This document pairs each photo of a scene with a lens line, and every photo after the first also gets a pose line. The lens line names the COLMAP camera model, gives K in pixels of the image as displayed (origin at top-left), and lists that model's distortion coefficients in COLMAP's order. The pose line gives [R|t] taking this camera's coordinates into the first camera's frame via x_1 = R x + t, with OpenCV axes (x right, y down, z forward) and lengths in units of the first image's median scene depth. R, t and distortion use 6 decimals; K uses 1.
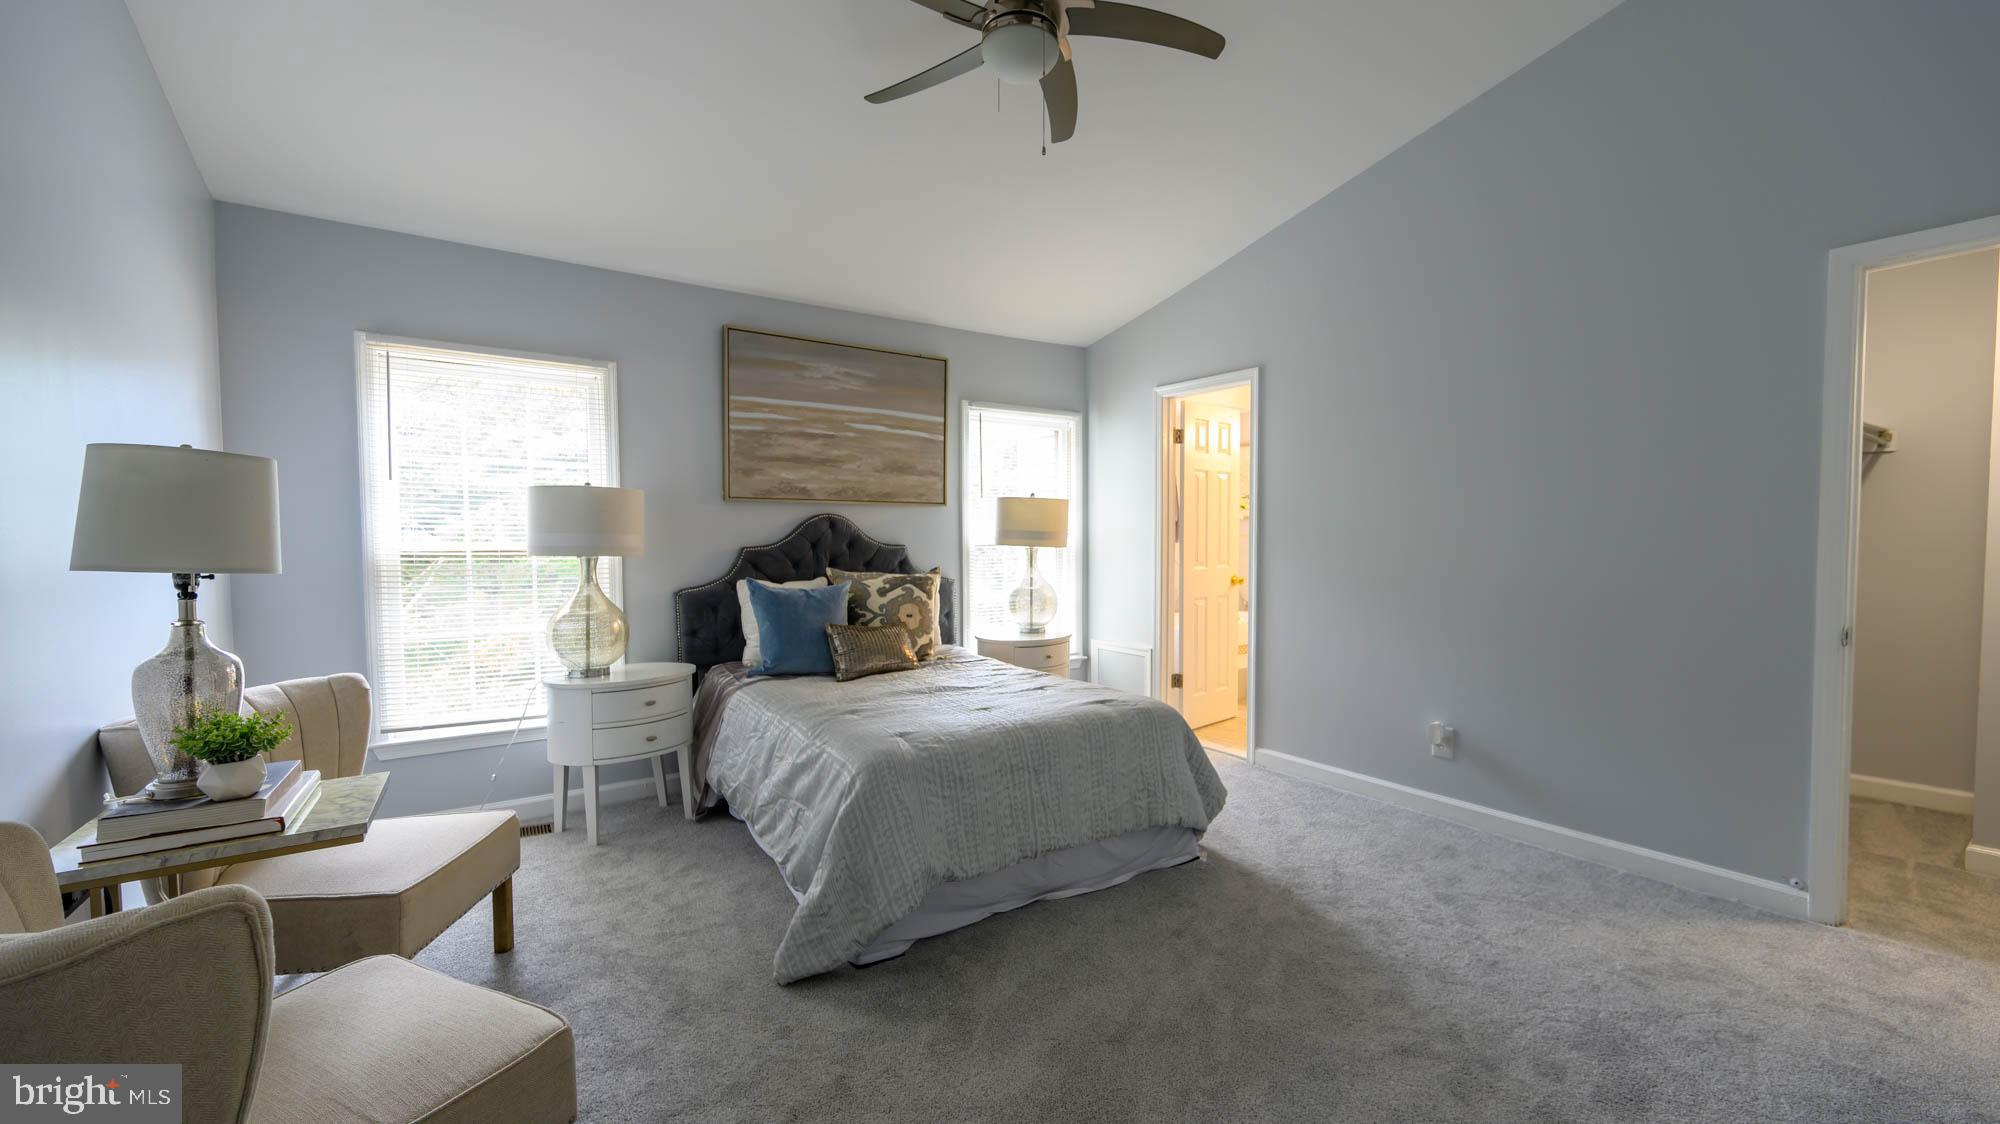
lens RADIAL K [[800.2, 0, 1006.1], [0, 800.2, 562.9], [0, 0, 1]] dist [-0.000410, 0.000037]
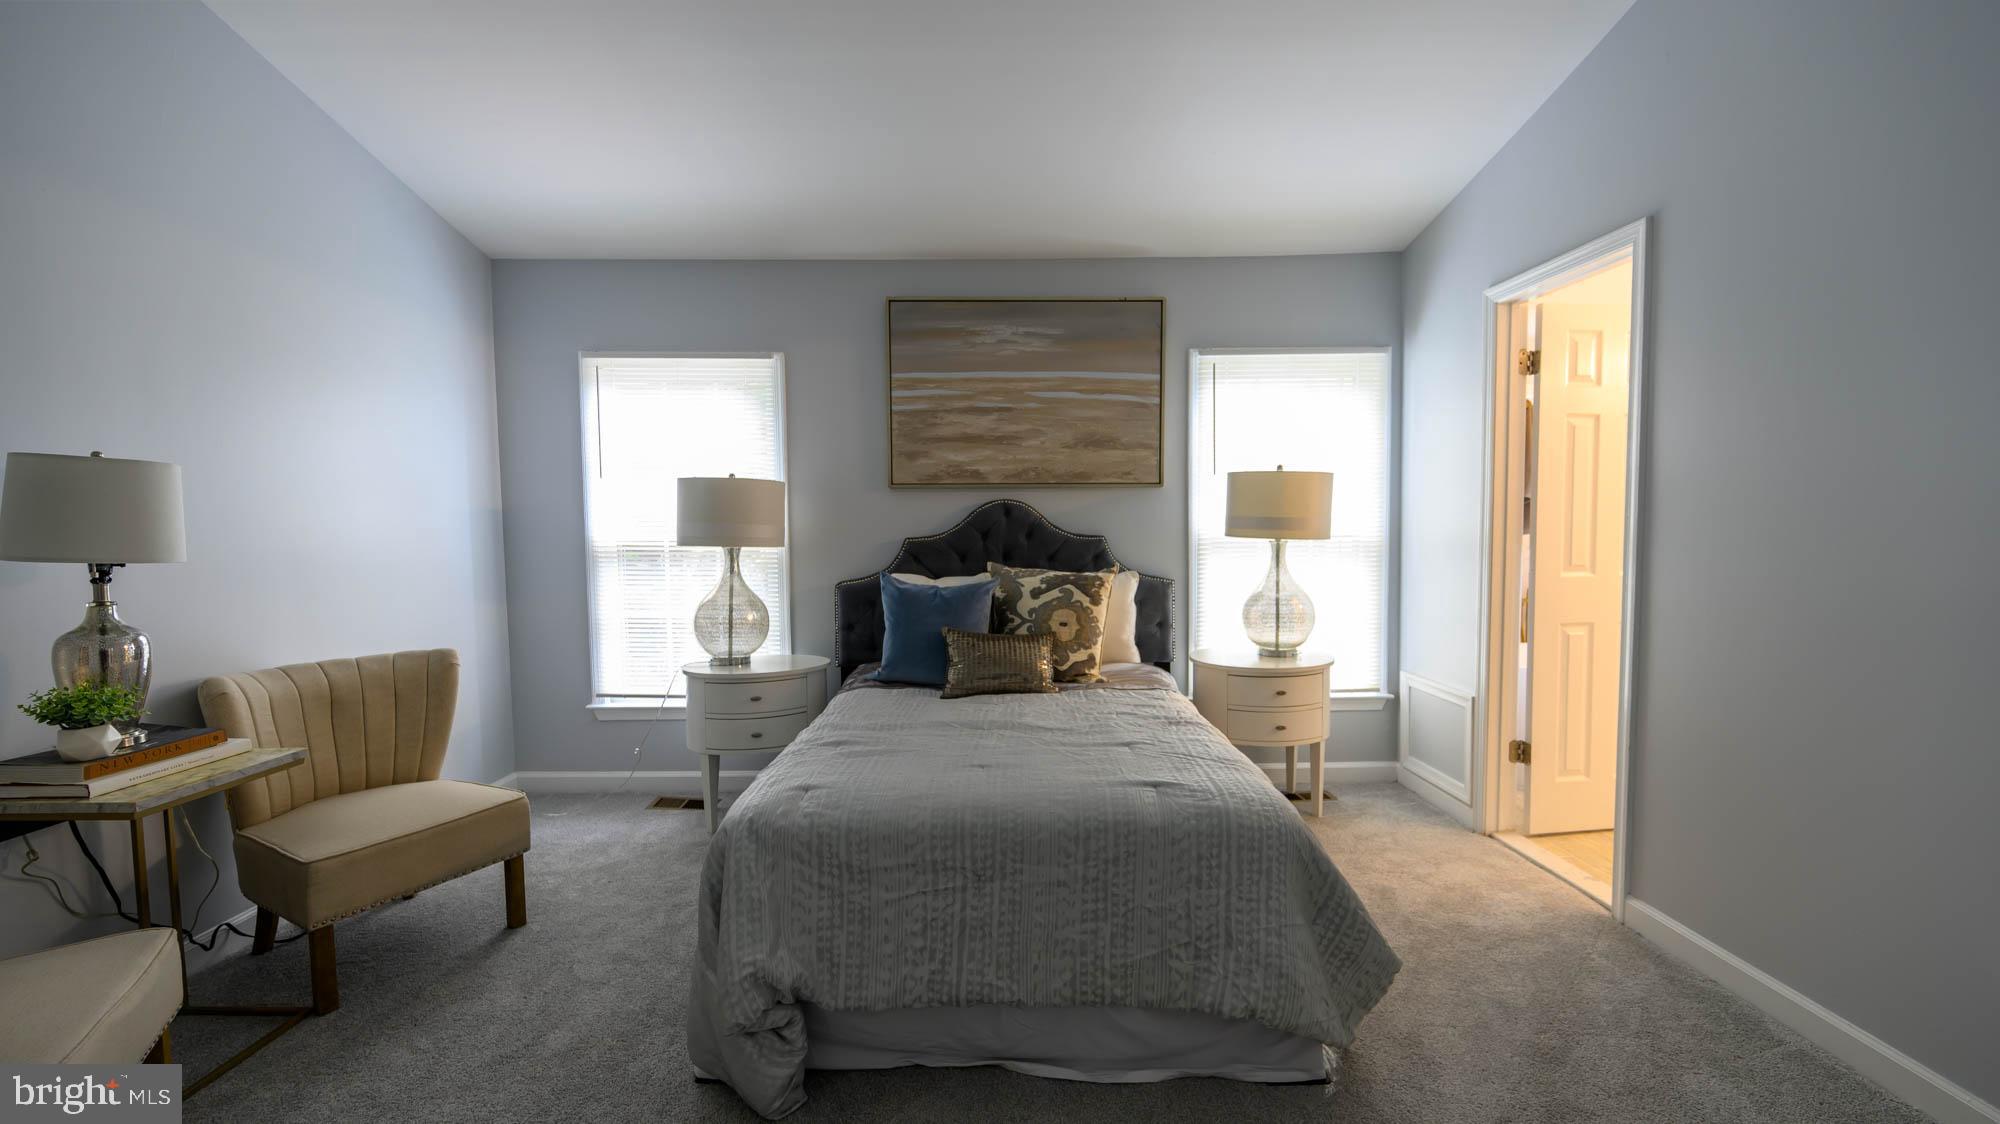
lens RADIAL K [[794.0, 0, 1000.3], [0, 794.0, 566.1], [0, 0, 1]] dist [0.000899, -0.000287]
pose [[0.821987, 0.026182, -0.568905, 0.278083], [-0.014521, 0.999581, 0.025022, -0.011357], [0.569322, -0.012307, 0.822023, 0.305016]]
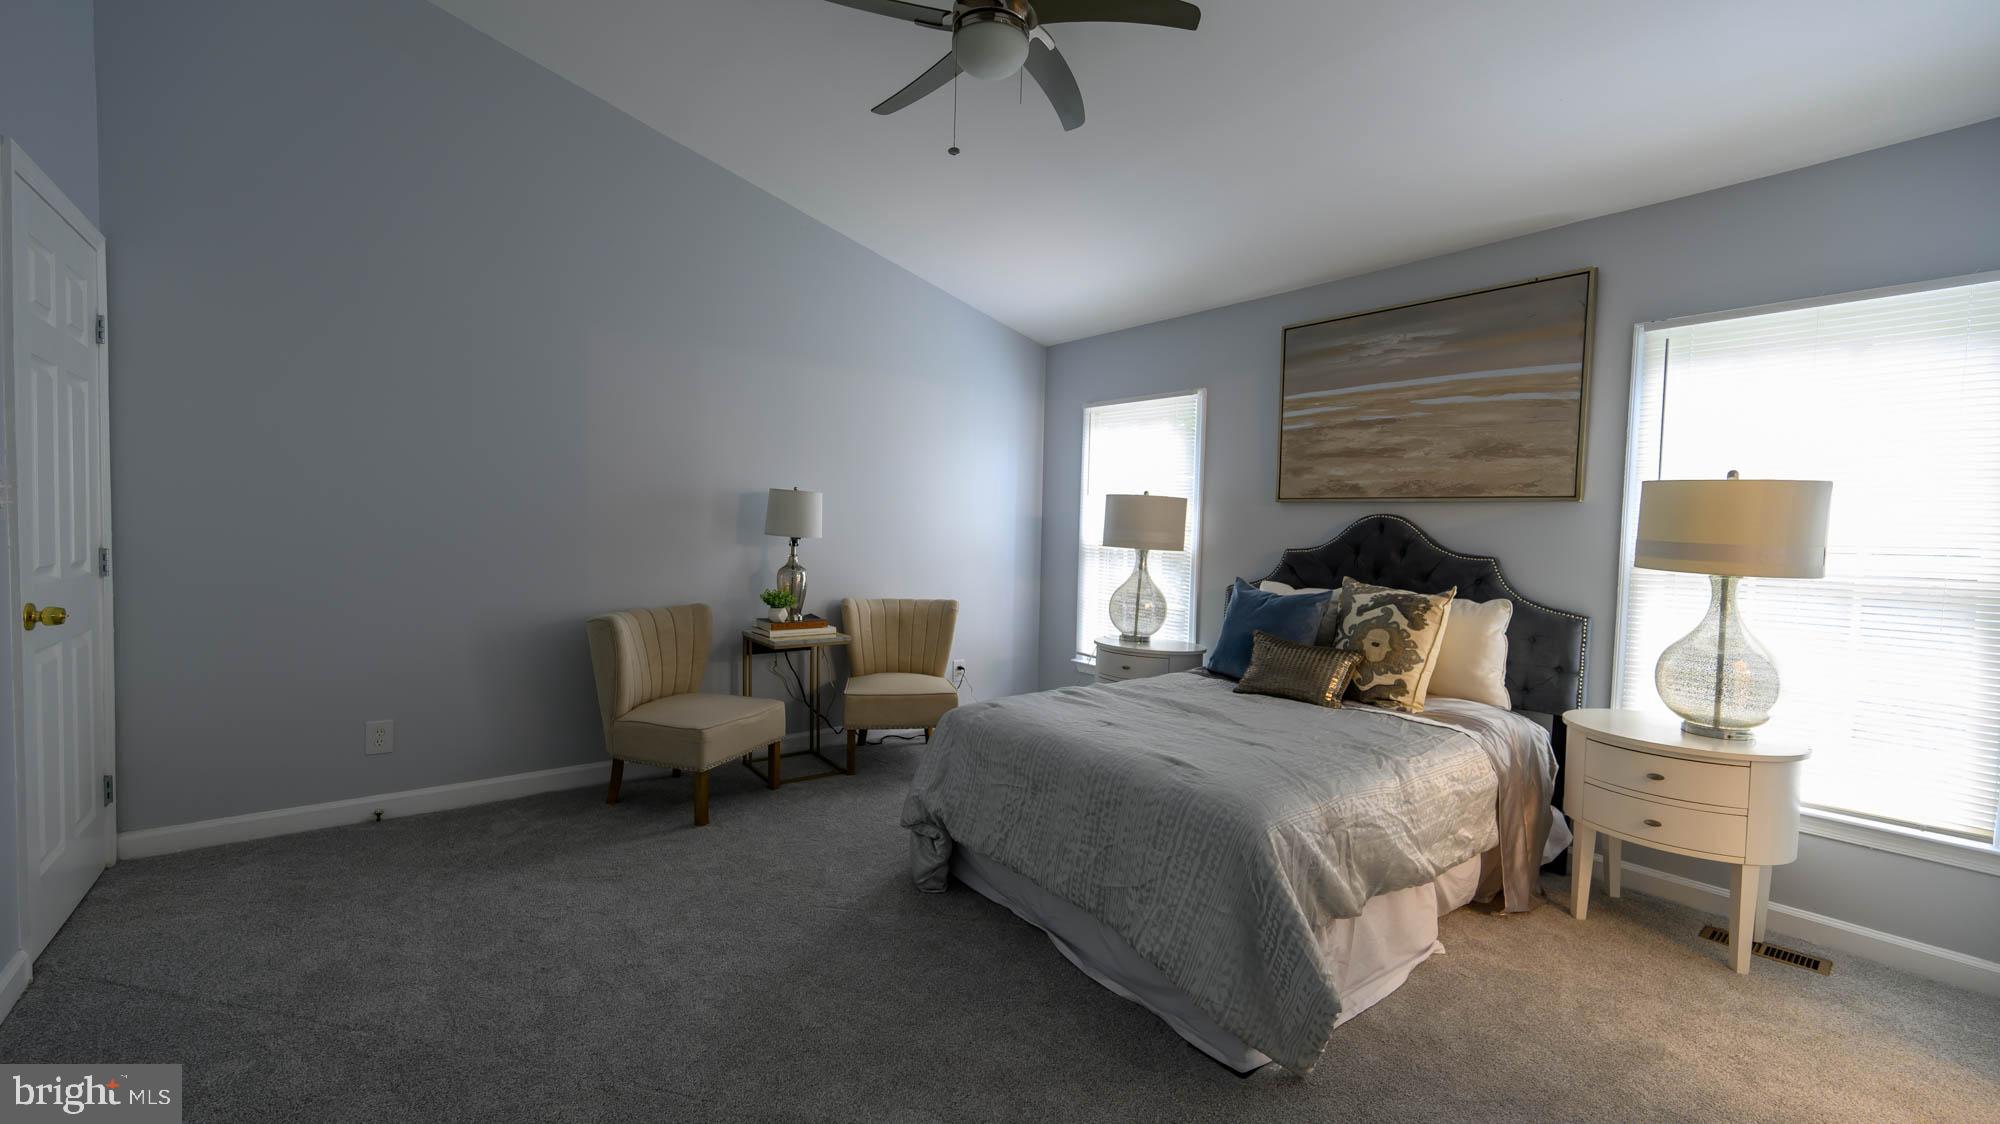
lens RADIAL K [[794.0, 0, 1000.3], [0, 794.0, 566.1], [0, 0, 1]] dist [0.000899, -0.000287]
pose [[0.059939, 0.053461, -0.996769, 0.614701], [-0.063859, 0.996725, 0.049618, -0.024083], [0.996157, 0.060678, 0.063156, 0.580382]]
